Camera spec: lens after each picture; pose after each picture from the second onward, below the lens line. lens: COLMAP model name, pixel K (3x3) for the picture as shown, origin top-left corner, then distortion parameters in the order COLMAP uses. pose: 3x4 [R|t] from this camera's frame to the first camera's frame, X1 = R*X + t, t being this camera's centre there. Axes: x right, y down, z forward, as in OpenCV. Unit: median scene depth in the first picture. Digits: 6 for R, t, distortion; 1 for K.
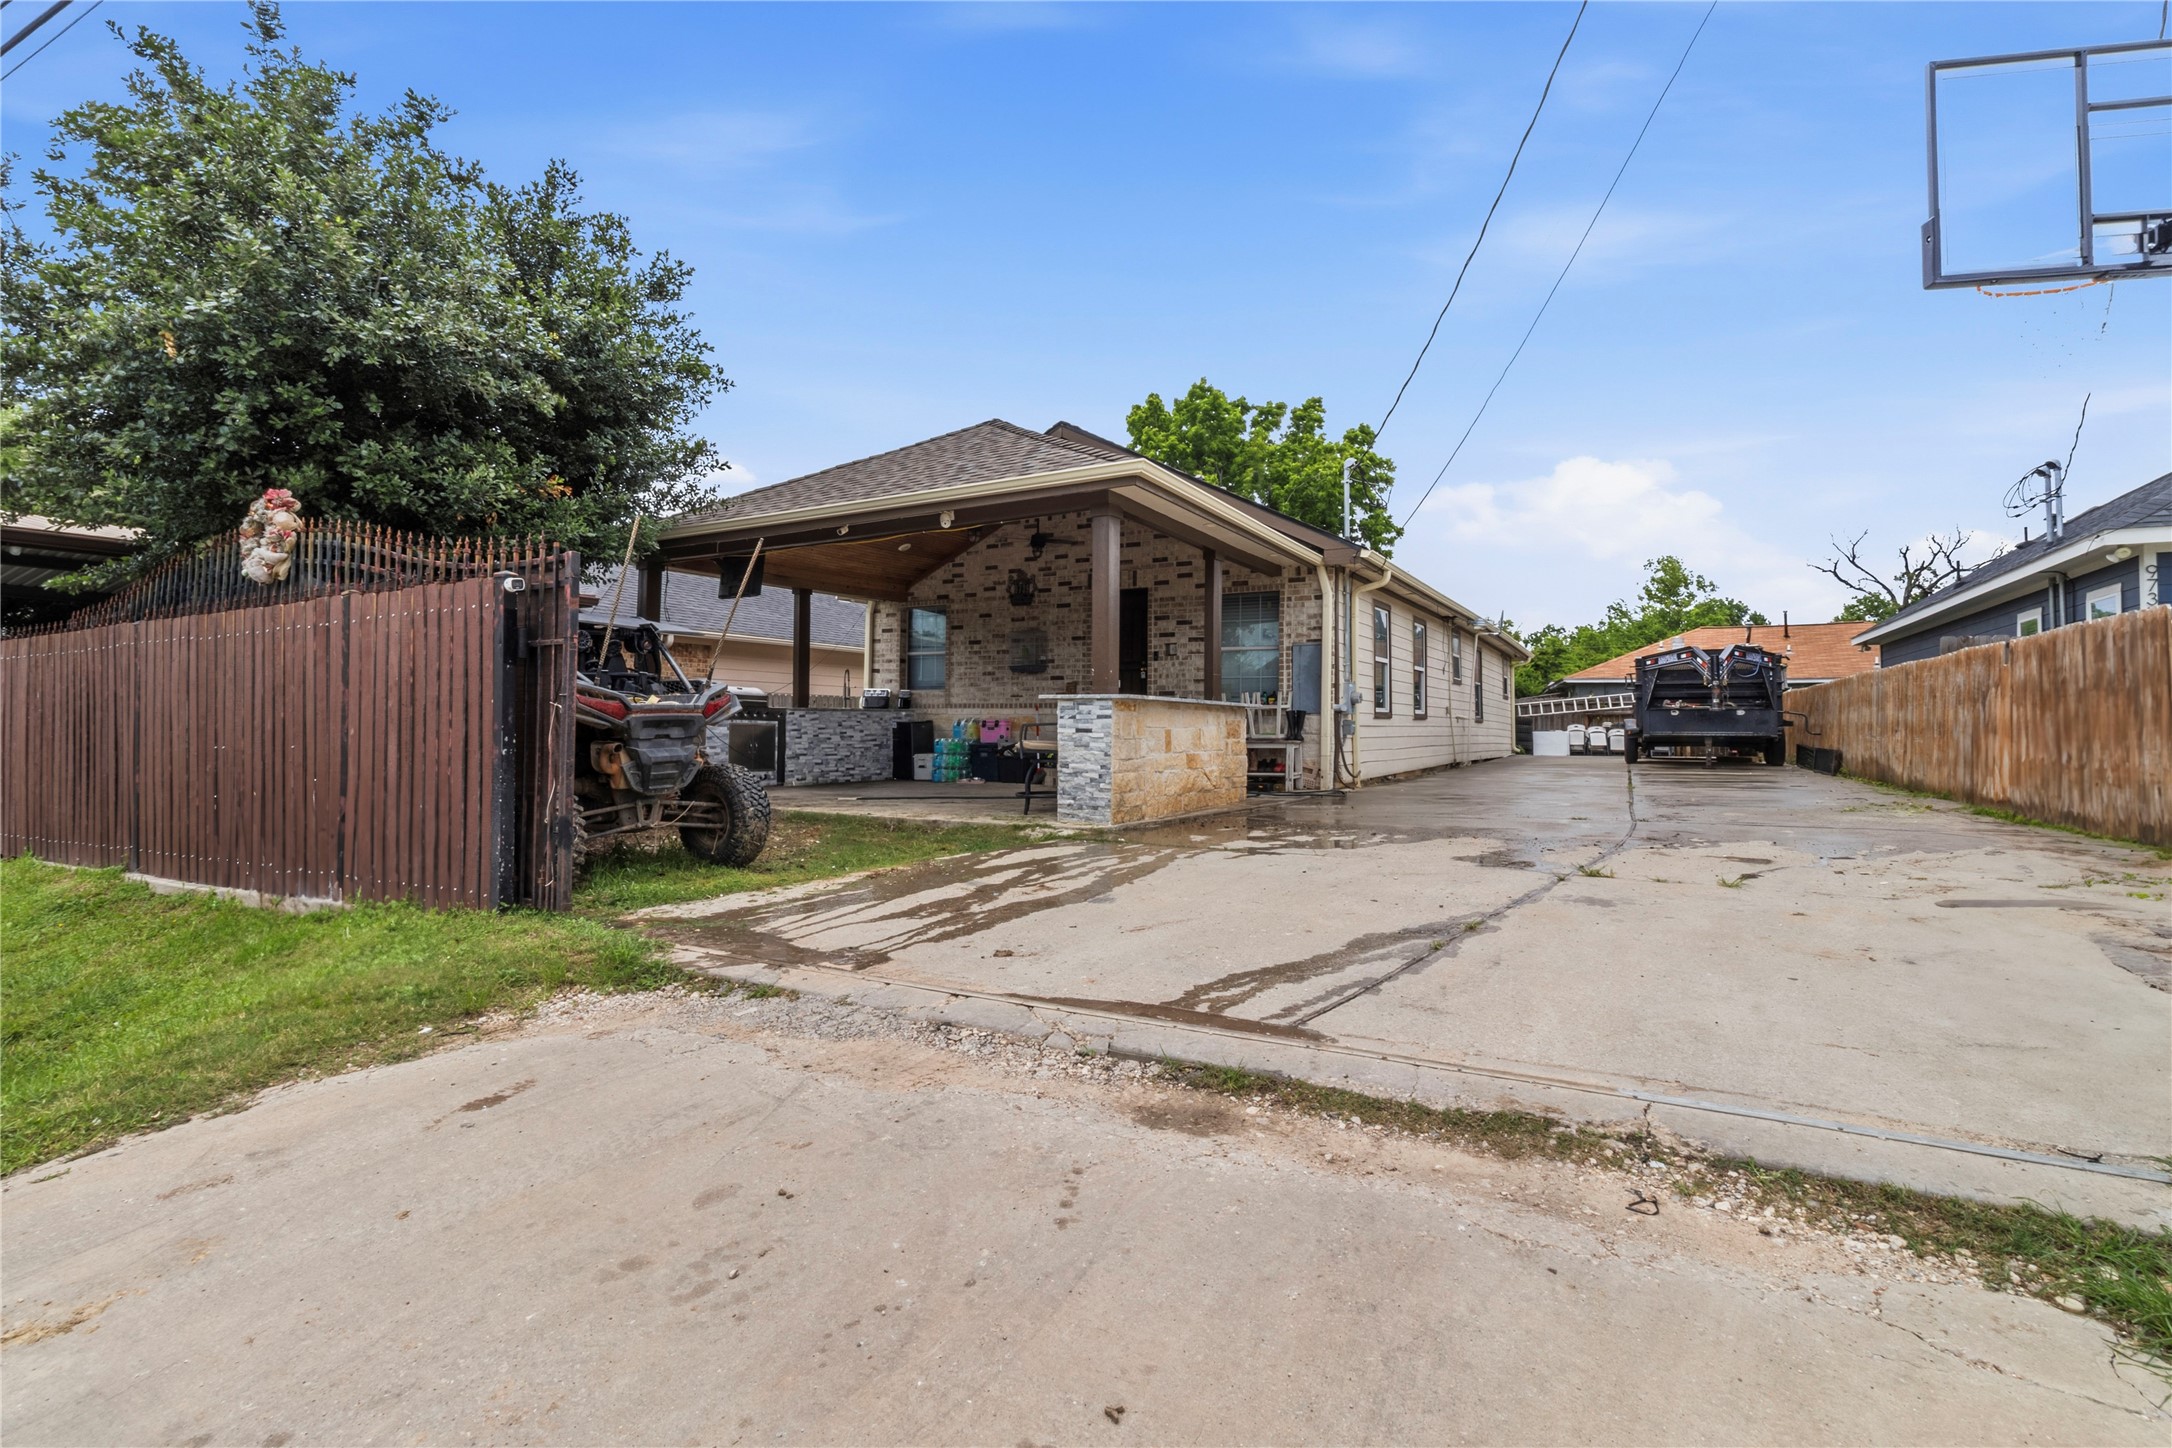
lens RADIAL K [[1010.1, 0, 1077.7], [0, 1010.1, 705.5], [0, 0, 1]] dist [0.000348, 0.001542]
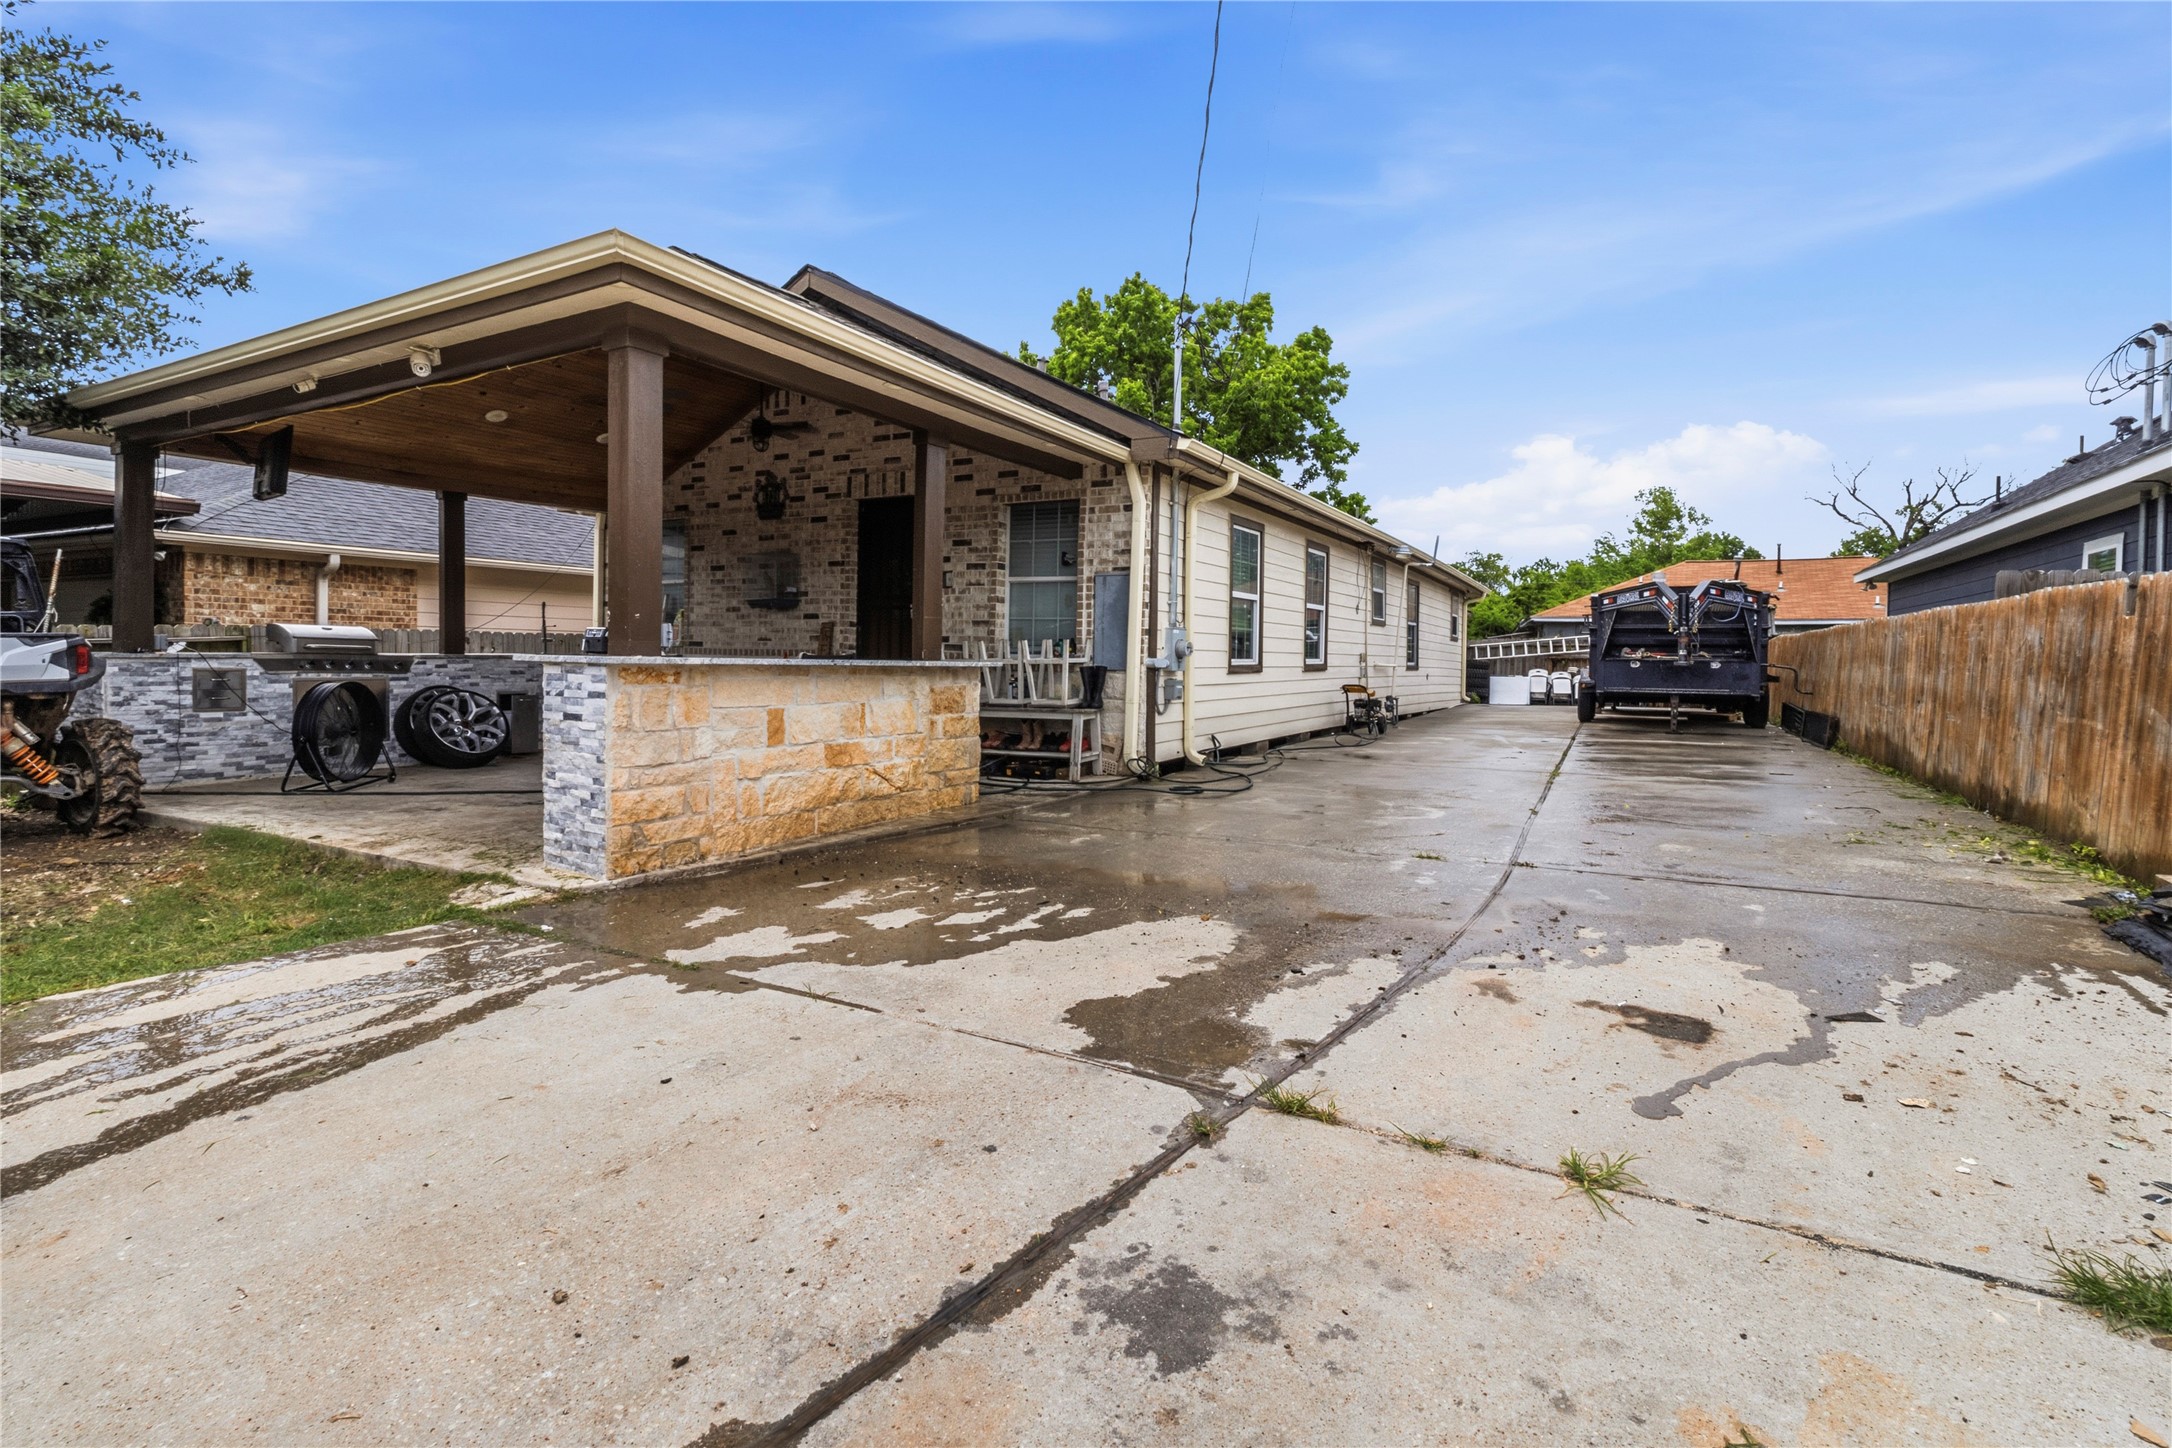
lens RADIAL K [[1010.1, 0, 1082.0], [0, 1010.1, 700.2], [0, 0, 1]] dist [0.000348, 0.001542]
pose [[0.999911, 0.008088, 0.010565, 0.168170], [-0.008742, 0.997947, 0.063446, -0.014002], [-0.010030, -0.063532, 0.997929, 0.235379]]
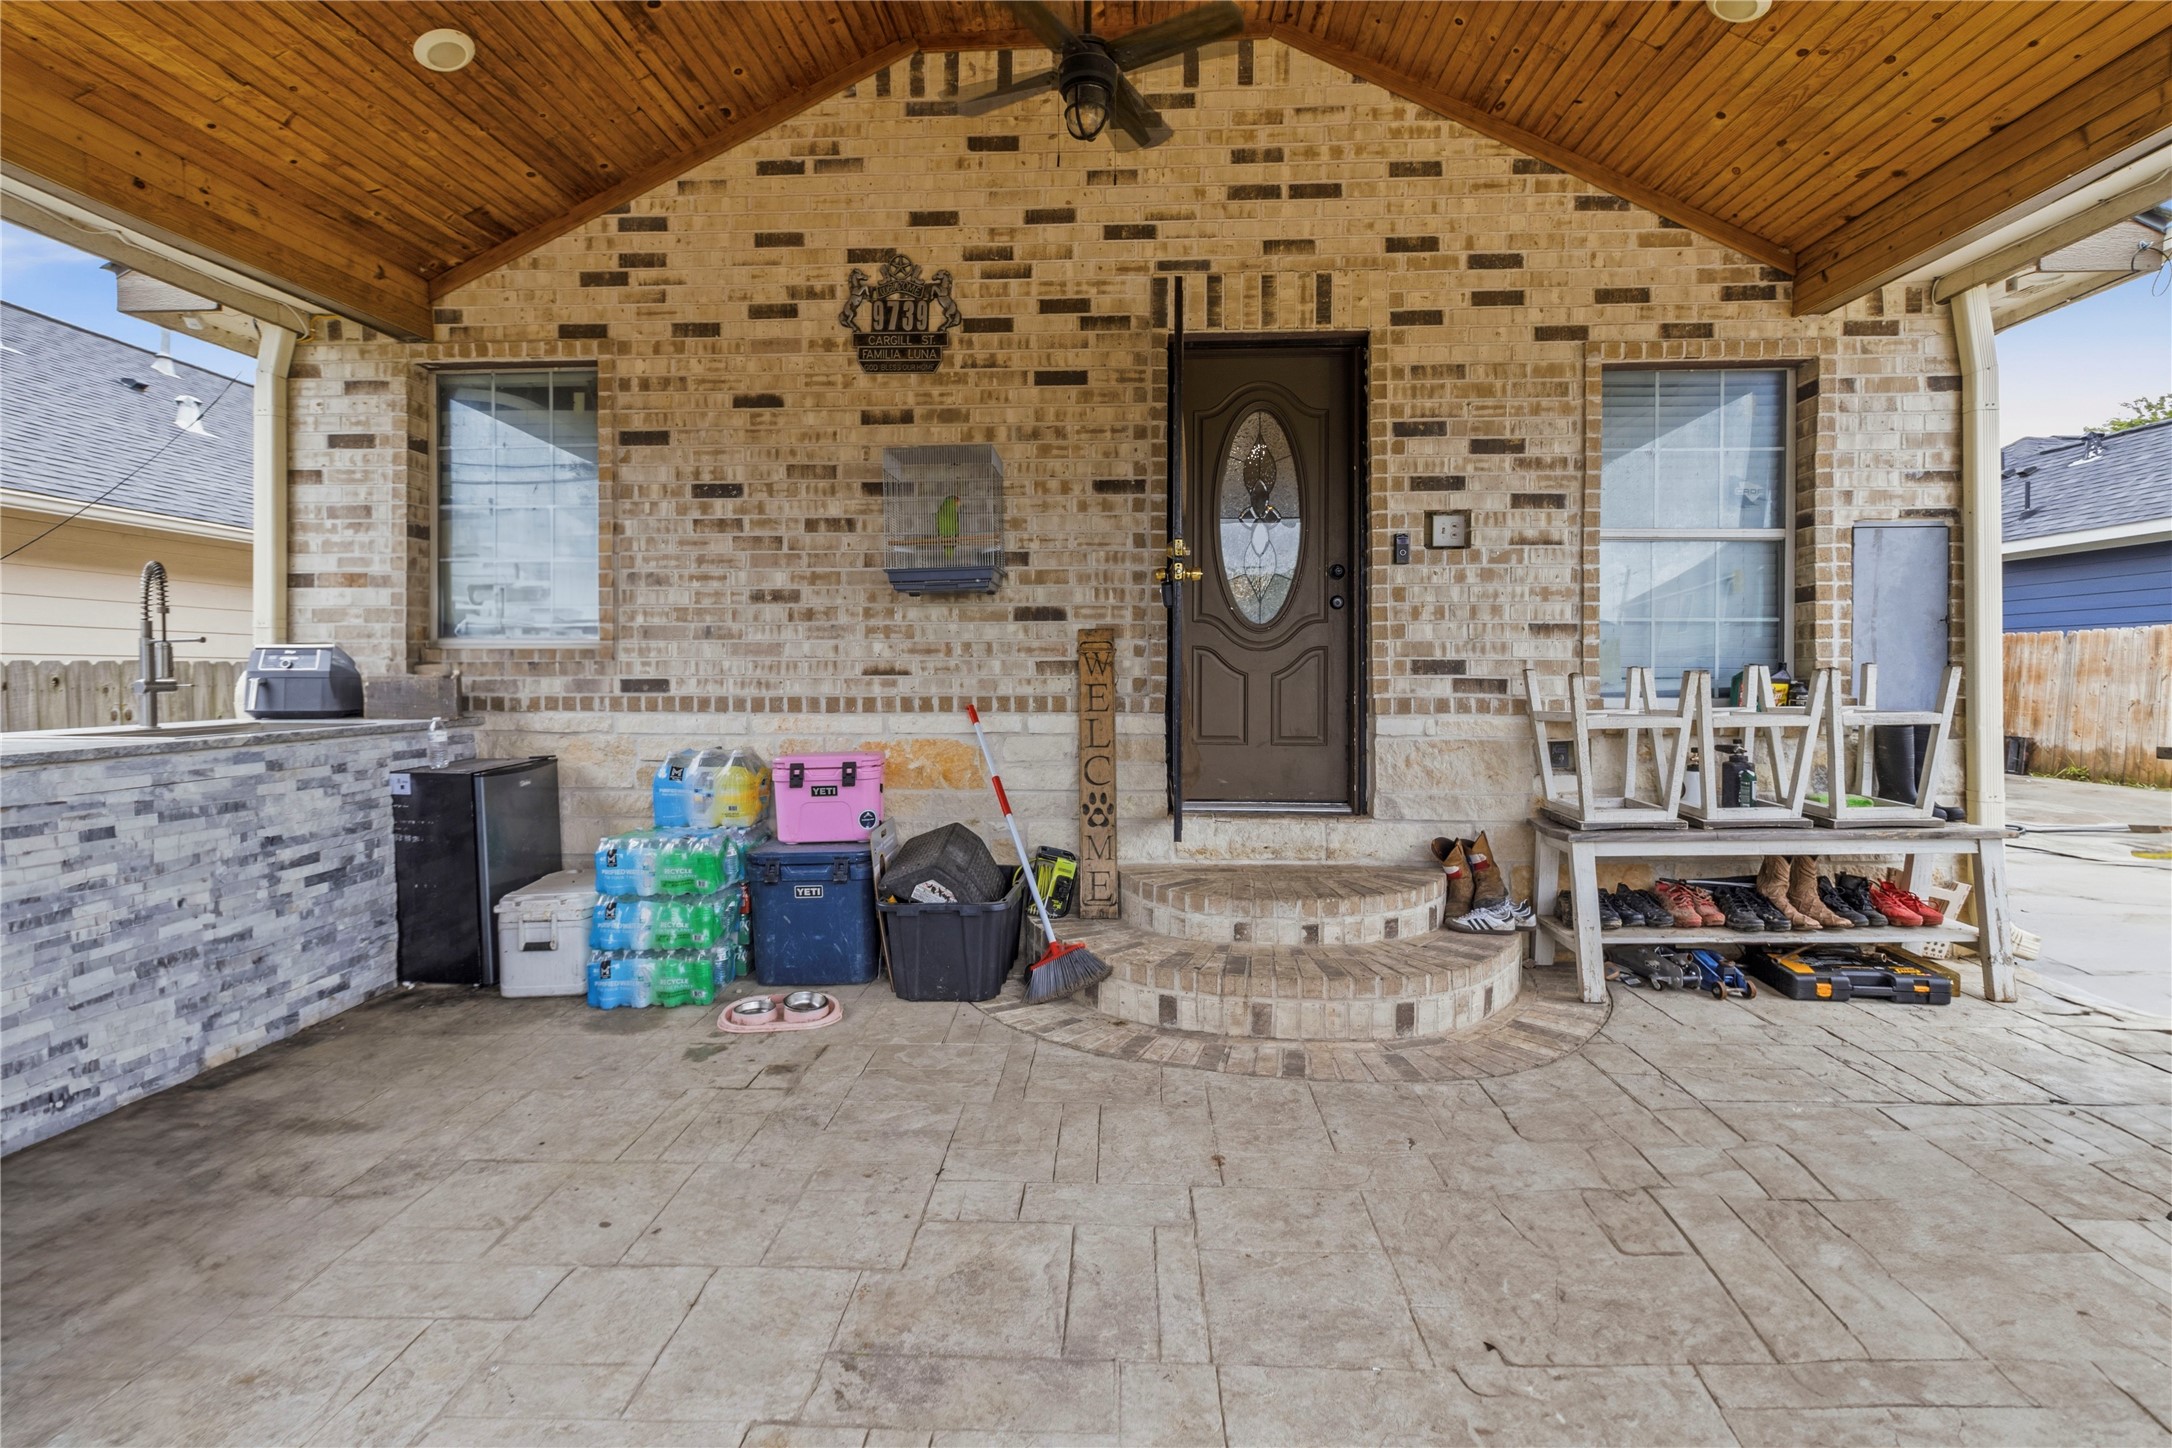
lens RADIAL K [[1010.1, 0, 1079.8], [0, 1010.1, 712.2], [0, 0, 1]] dist [0.000348, 0.001542]
pose [[0.895047, -0.013543, 0.445767, -0.141852], [-0.002004, 0.999407, 0.034388, -0.007903], [-0.445968, -0.031673, 0.894488, 0.697114]]
